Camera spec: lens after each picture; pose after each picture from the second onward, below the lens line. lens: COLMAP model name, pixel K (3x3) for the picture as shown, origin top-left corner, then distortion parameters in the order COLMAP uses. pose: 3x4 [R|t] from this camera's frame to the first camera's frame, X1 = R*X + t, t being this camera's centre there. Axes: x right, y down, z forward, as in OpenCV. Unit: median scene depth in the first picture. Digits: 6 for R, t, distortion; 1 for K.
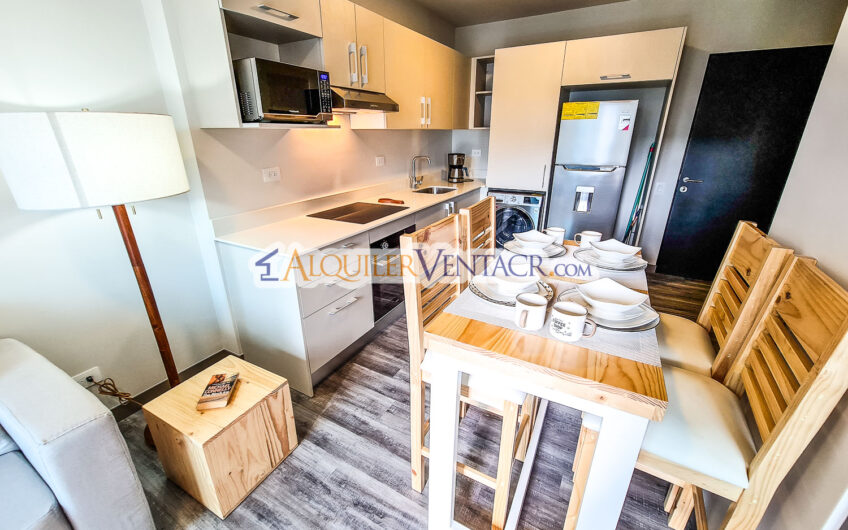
lens RADIAL K [[346.1, 0, 415.9], [0, 346.1, 263.9], [0, 0, 1]] dist [-0.003231, -0.000287]
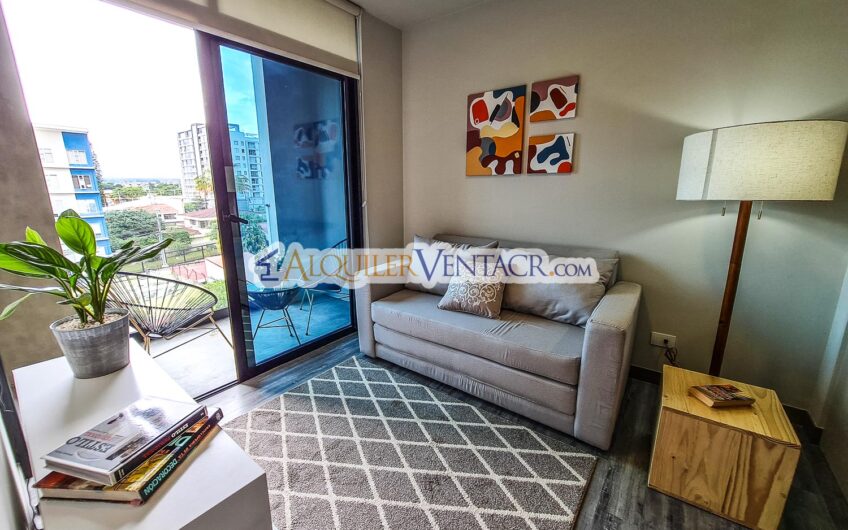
lens RADIAL K [[346.1, 0, 415.9], [0, 346.1, 263.9], [0, 0, 1]] dist [-0.003231, -0.000287]
pose [[-0.131548, 0.224421, -0.965572, 0.413414], [-0.345045, 0.902763, 0.256831, 0.078580], [0.929322, 0.366952, -0.041321, 0.104773]]
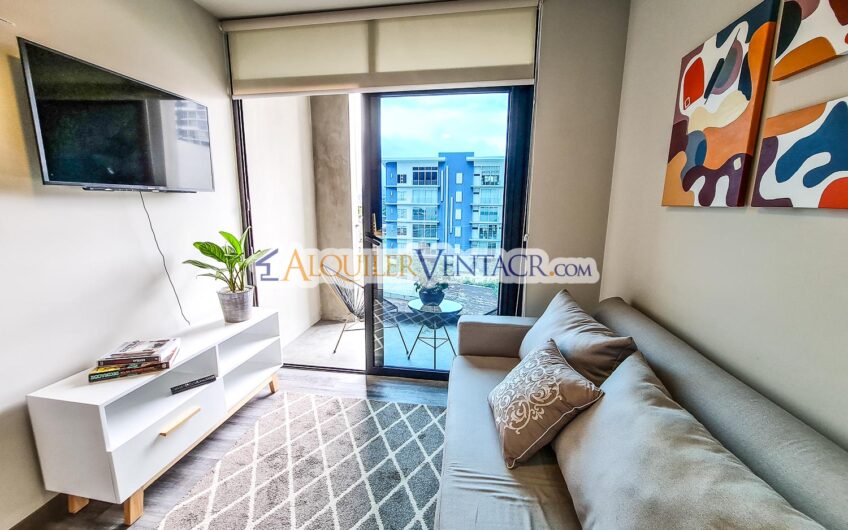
lens RADIAL K [[346.1, 0, 415.9], [0, 346.1, 263.9], [0, 0, 1]] dist [-0.003231, -0.000287]
pose [[-0.936108, 0.064876, -0.345678, -0.541439], [-0.123858, 0.859074, 0.496640, -0.249553], [0.329183, 0.507724, -0.796150, 0.796371]]
